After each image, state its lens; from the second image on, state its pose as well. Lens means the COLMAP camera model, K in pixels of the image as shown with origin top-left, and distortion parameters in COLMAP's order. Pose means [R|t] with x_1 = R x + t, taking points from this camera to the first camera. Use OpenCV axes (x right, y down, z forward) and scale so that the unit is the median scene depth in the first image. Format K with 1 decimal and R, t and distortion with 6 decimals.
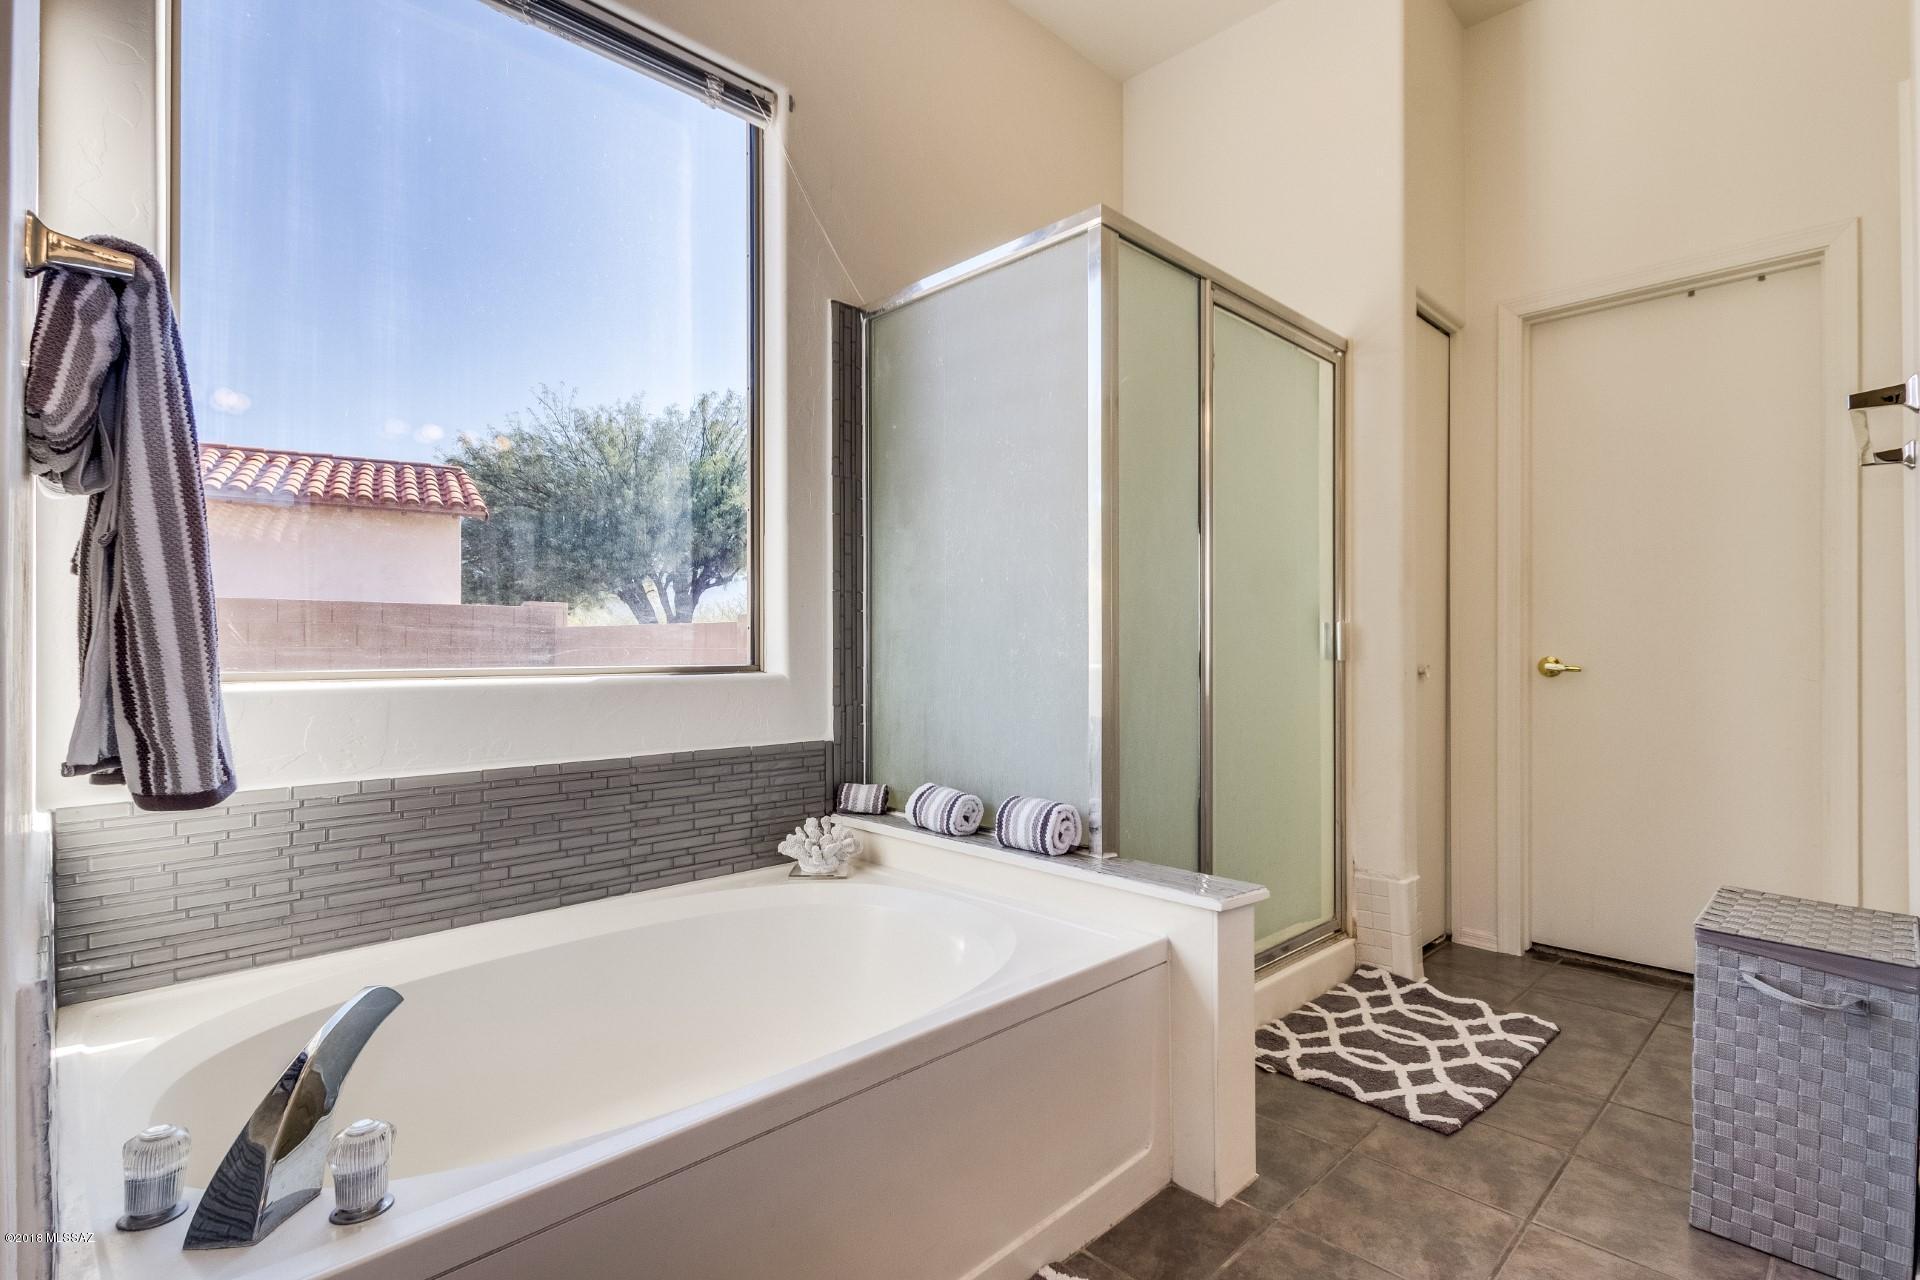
lens RADIAL K [[895.3, 0, 938.7], [0, 895.3, 657.2], [0, 0, 1]] dist [0.001636, -0.000683]
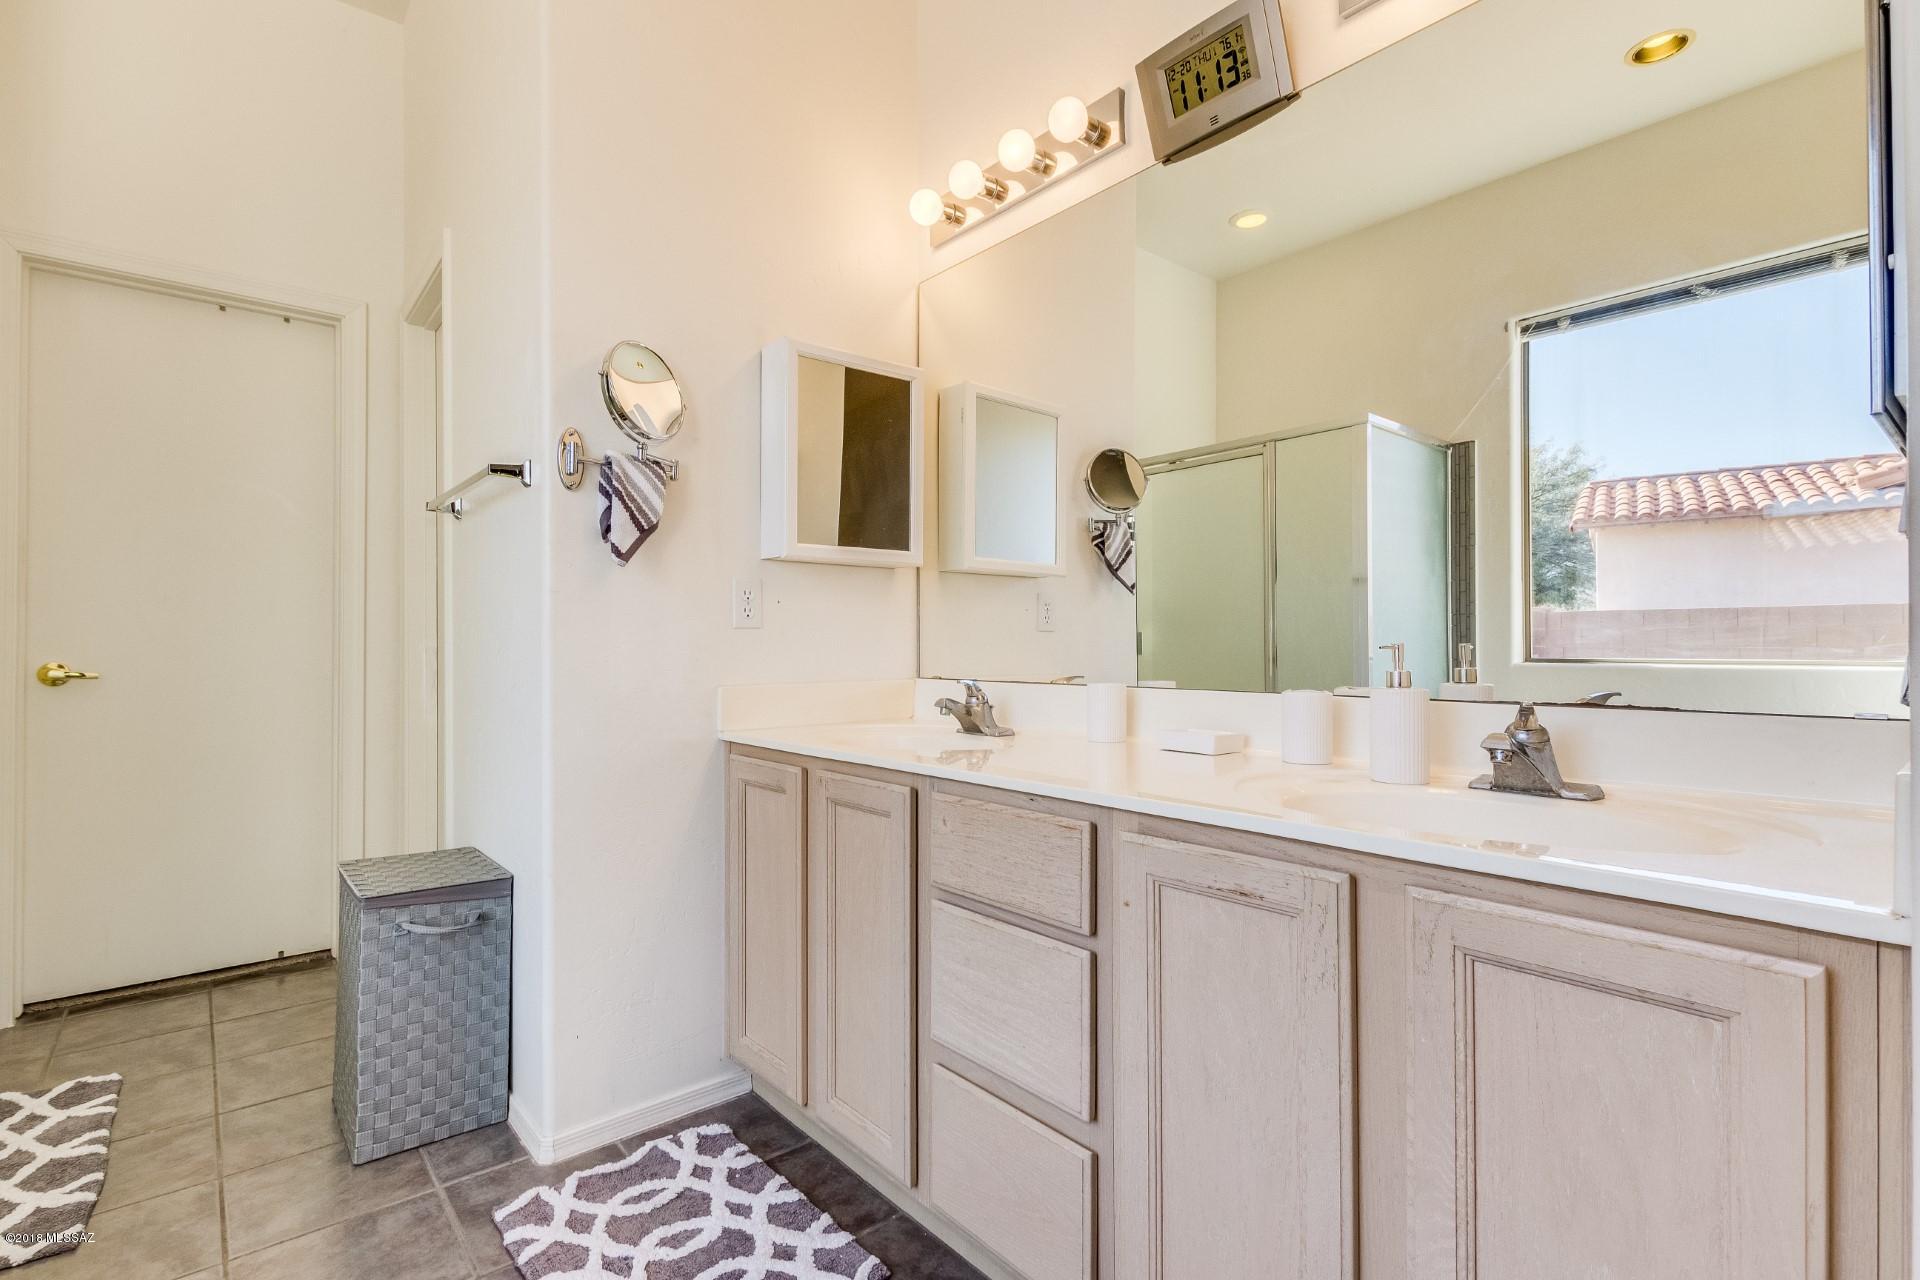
lens RADIAL K [[895.3, 0, 938.7], [0, 895.3, 657.2], [0, 0, 1]] dist [0.001636, -0.000683]
pose [[0.083676, -0.009542, 0.996447, -0.144831], [0.013554, 0.999873, 0.008437, -0.001862], [-0.996401, 0.012800, 0.083795, 0.115781]]
